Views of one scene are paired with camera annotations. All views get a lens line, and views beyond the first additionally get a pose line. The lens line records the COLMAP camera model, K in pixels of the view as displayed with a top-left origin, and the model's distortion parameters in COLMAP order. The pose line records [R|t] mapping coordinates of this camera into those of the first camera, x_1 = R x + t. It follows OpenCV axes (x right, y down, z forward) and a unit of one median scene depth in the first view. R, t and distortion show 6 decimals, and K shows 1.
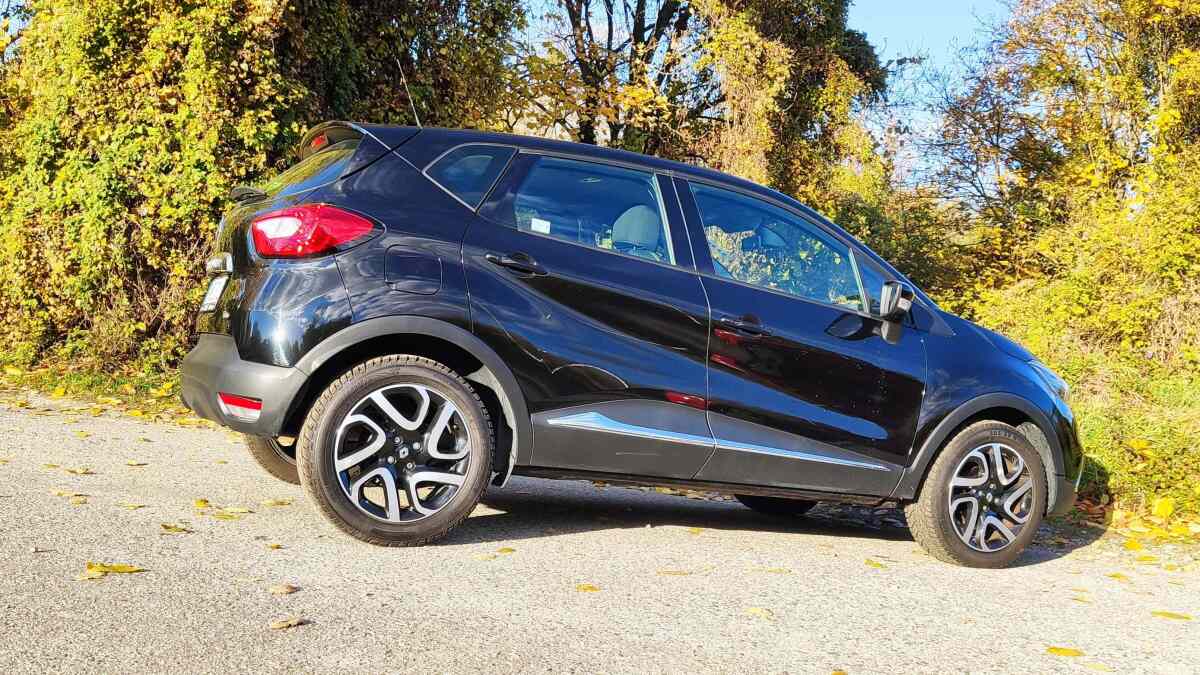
lens RADIAL K [[1122.9, 0, 585.5], [0, 1122.9, 391.1], [0, 0, 1]] dist [0.008911, -0.015804]
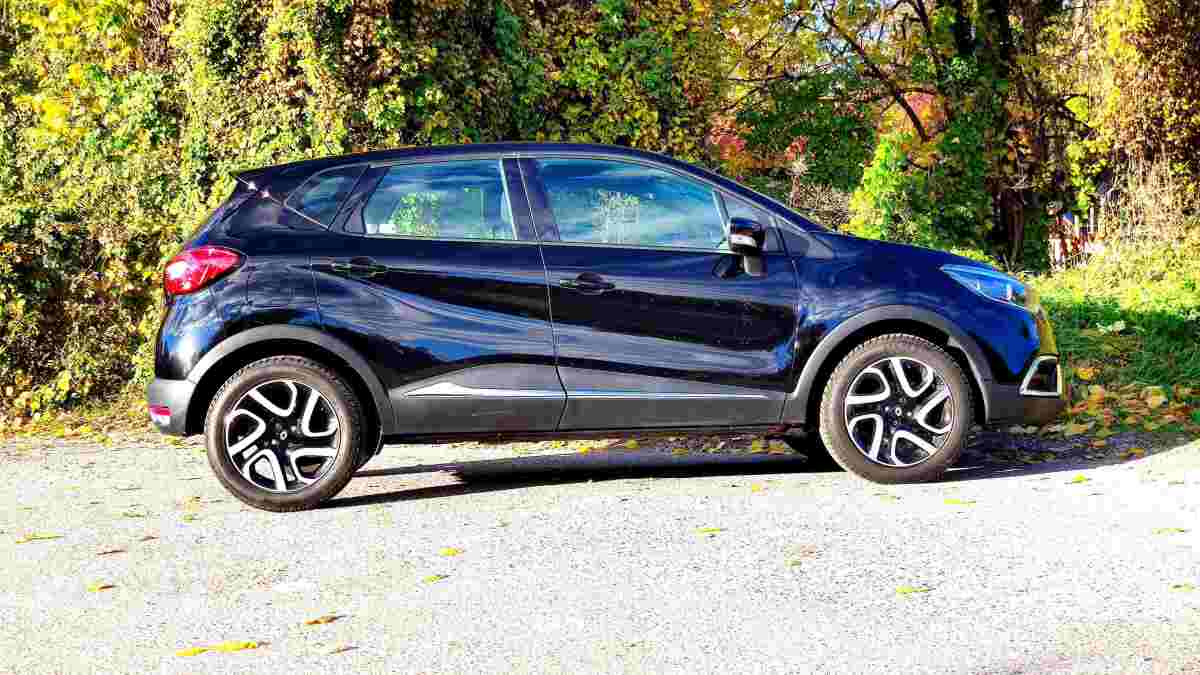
lens RADIAL K [[1849.0, 0, 600.0], [0, 1849.0, 337.5], [0, 0, 1]] dist [0.005588, 1.884876]
pose [[0.921672, -0.139026, -0.362206, 0.384181], [0.133660, 0.990221, -0.039968, 0.032157], [0.364221, -0.011575, 0.931241, -0.324545]]
